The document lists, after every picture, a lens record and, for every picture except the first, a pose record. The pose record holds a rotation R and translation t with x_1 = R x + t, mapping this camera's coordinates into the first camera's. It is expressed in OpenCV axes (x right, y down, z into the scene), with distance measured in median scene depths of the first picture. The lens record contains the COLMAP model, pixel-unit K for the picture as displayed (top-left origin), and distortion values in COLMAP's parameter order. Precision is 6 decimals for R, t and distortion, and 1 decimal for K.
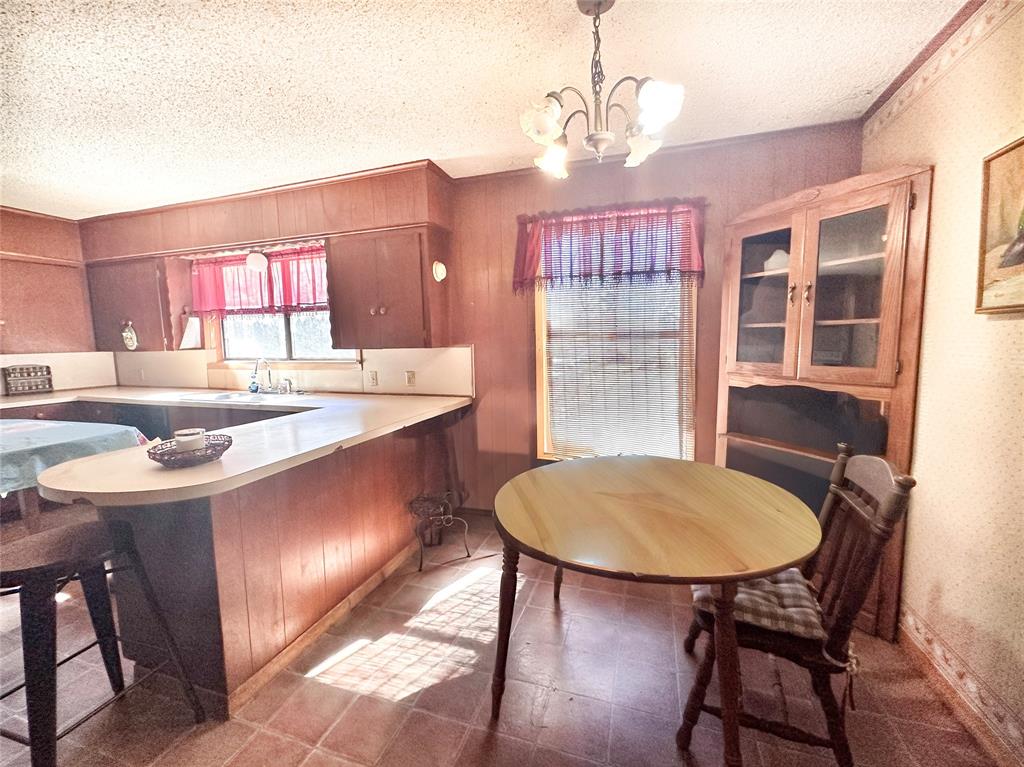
lens RADIAL K [[410.2, 0, 516.2], [0, 410.2, 383.8], [0, 0, 1]] dist [-0.007275, -0.000232]
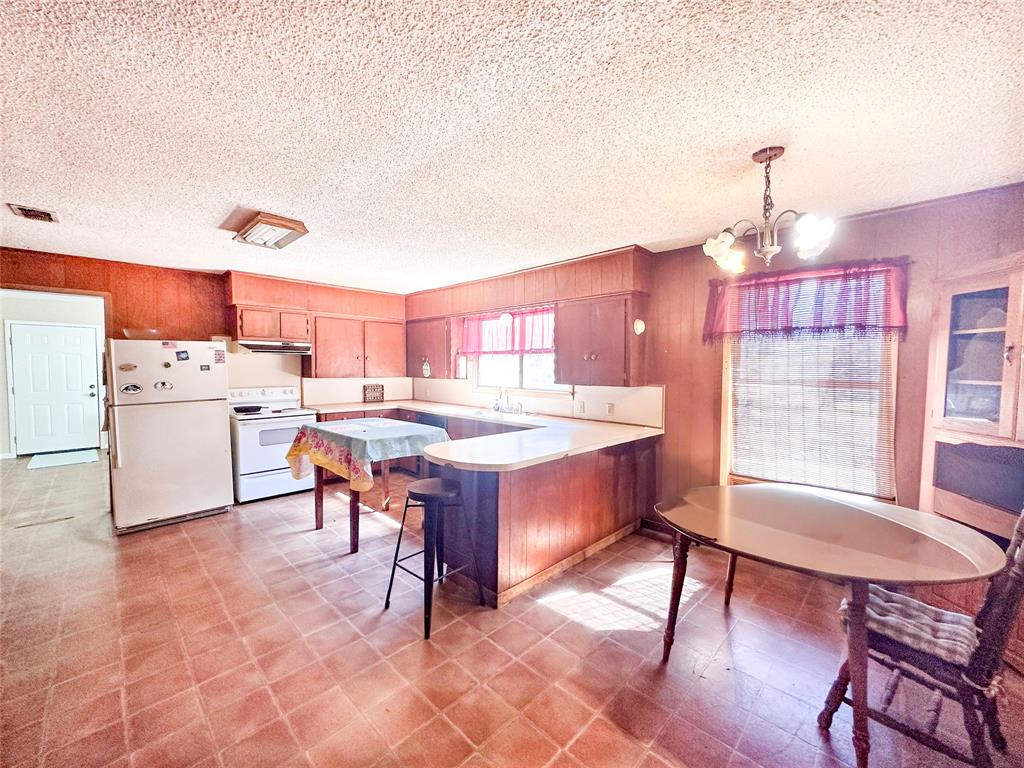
lens RADIAL K [[410.2, 0, 512.4], [0, 410.2, 382.2], [0, 0, 1]] dist [-0.007275, -0.000232]
pose [[0.893387, 0.040491, -0.447461, 0.040812], [-0.070378, 0.996248, -0.050364, -0.015318], [0.443743, 0.076485, 0.892884, -0.338867]]
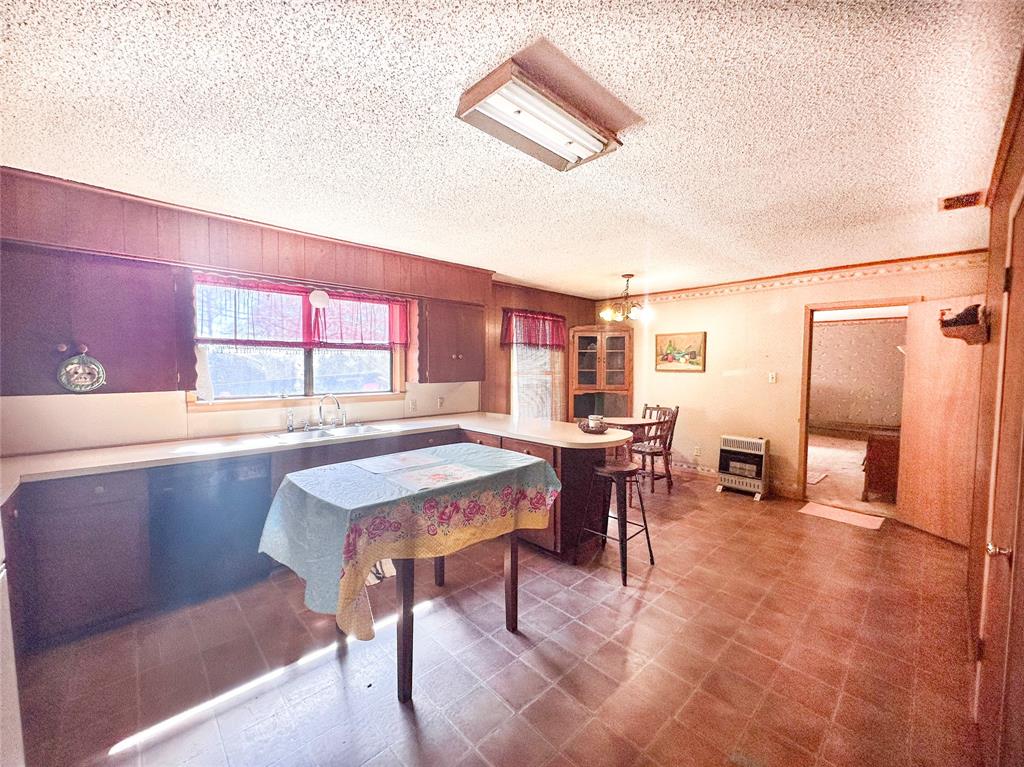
lens RADIAL K [[410.2, 0, 508.8], [0, 410.2, 382.2], [0, 0, 1]] dist [-0.007275, -0.000232]
pose [[0.479062, -0.018627, 0.877583, -1.820443], [0.081927, 0.996359, -0.023575, -0.042848], [-0.873949, 0.083191, 0.478844, 0.169804]]
